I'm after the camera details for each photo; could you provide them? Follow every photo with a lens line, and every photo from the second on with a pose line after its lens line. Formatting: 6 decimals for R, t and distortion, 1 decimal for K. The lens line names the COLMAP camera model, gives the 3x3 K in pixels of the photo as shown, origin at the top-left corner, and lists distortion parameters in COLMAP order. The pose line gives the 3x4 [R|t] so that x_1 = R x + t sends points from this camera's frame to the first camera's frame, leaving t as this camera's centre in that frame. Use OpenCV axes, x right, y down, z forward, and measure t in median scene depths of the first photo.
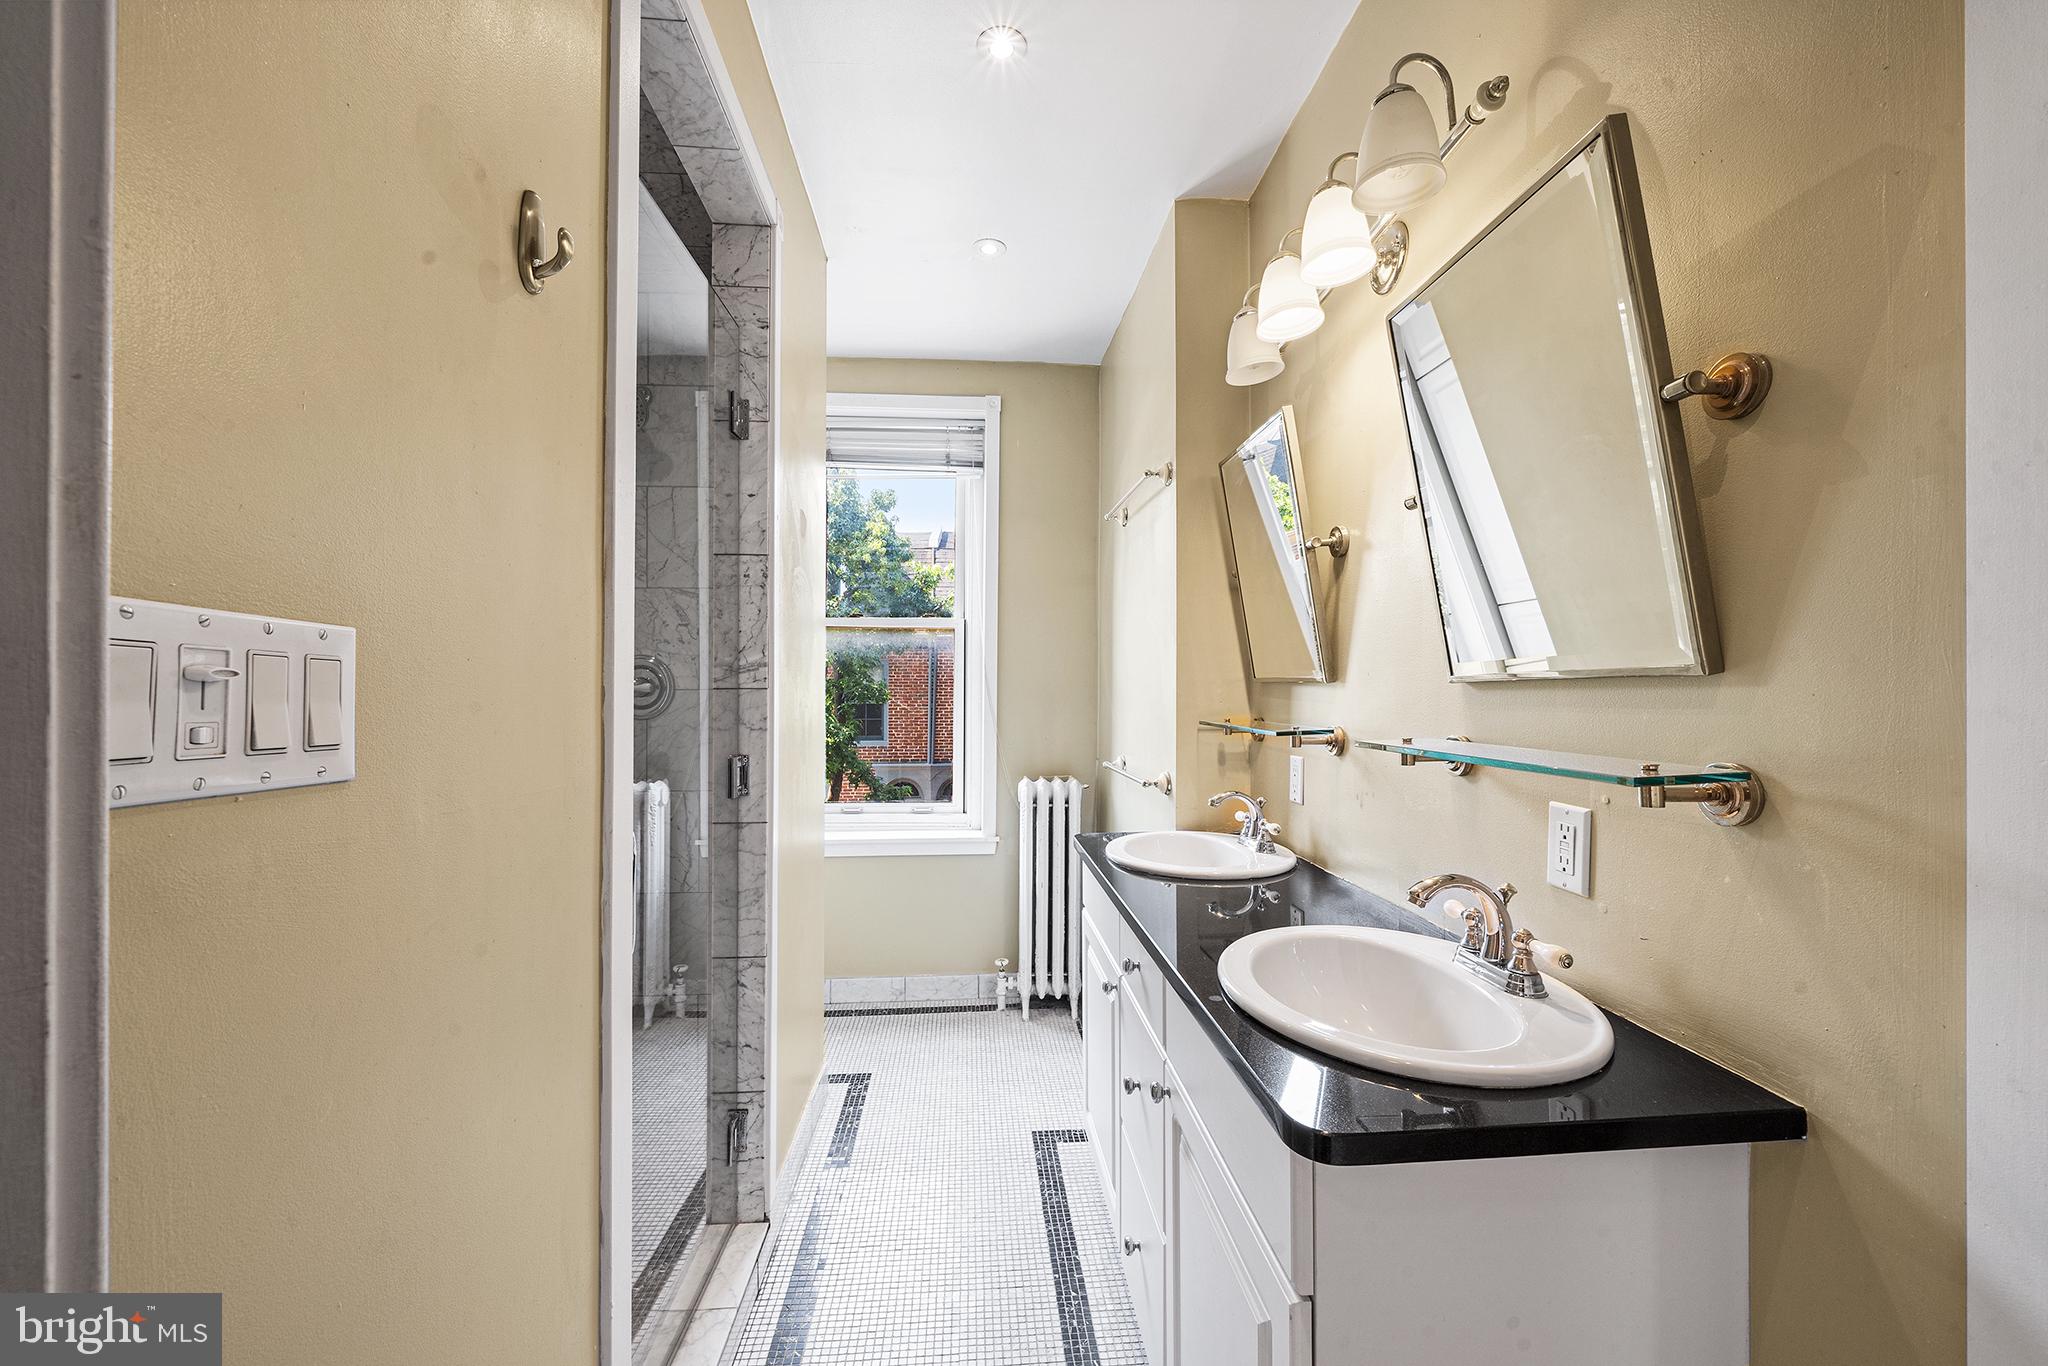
lens RADIAL K [[807.1, 0, 1023.8], [0, 807.1, 694.2], [0, 0, 1]] dist [-0.003342, -0.000349]
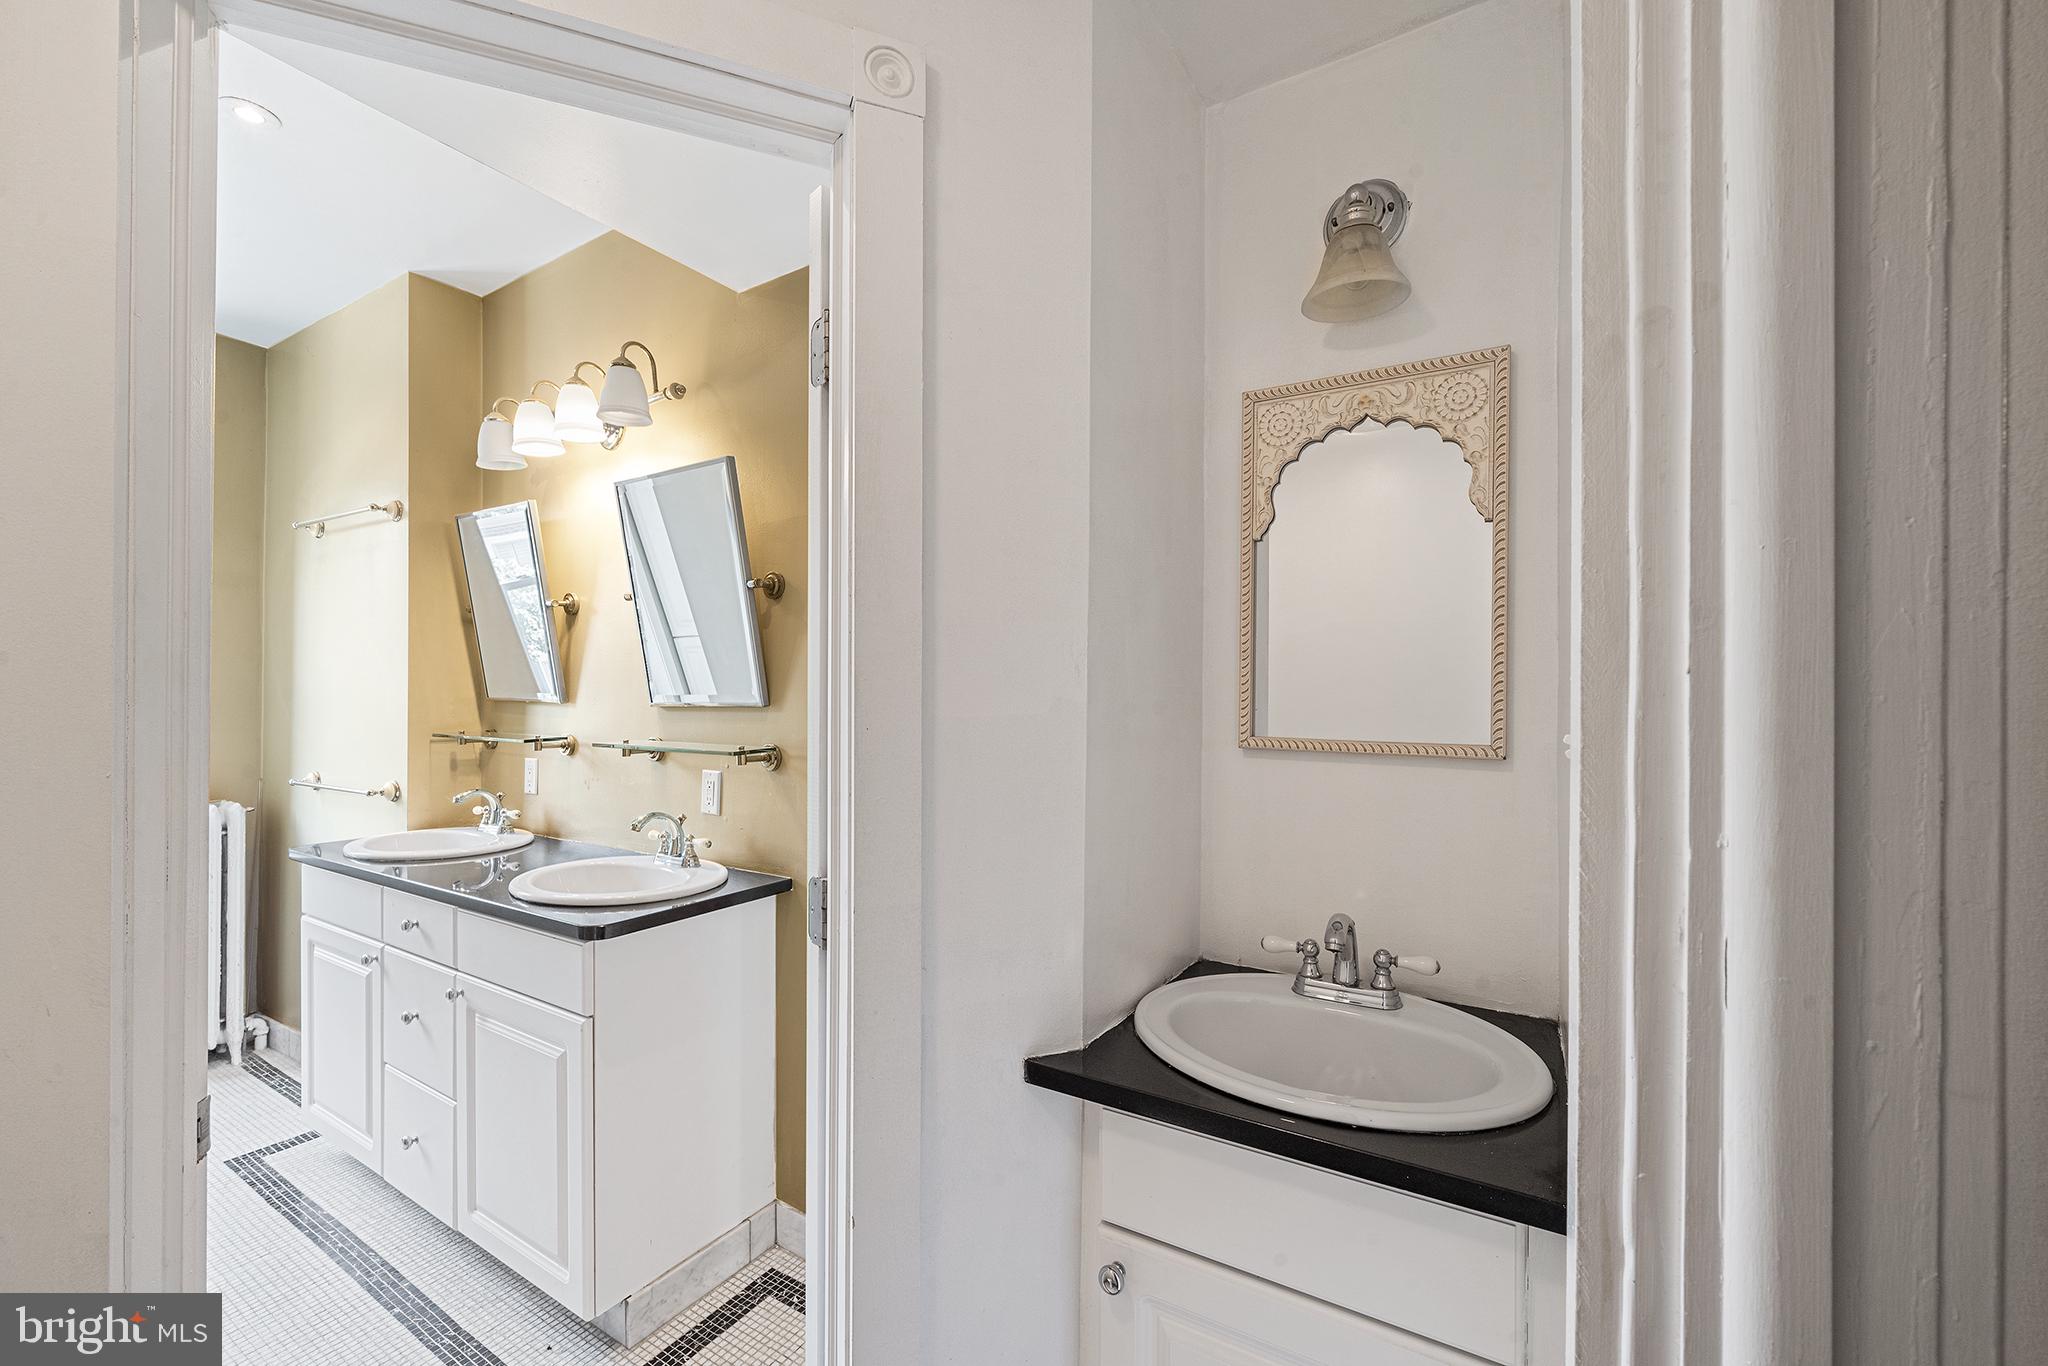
lens RADIAL K [[807.1, 0, 1023.2], [0, 807.1, 698.9], [0, 0, 1]] dist [-0.003342, -0.000349]
pose [[0.585642, 0.006211, 0.810546, -0.325548], [-0.003653, 0.999981, -0.005023, -0.020297], [-0.810562, -0.000019, 0.585653, -0.528053]]
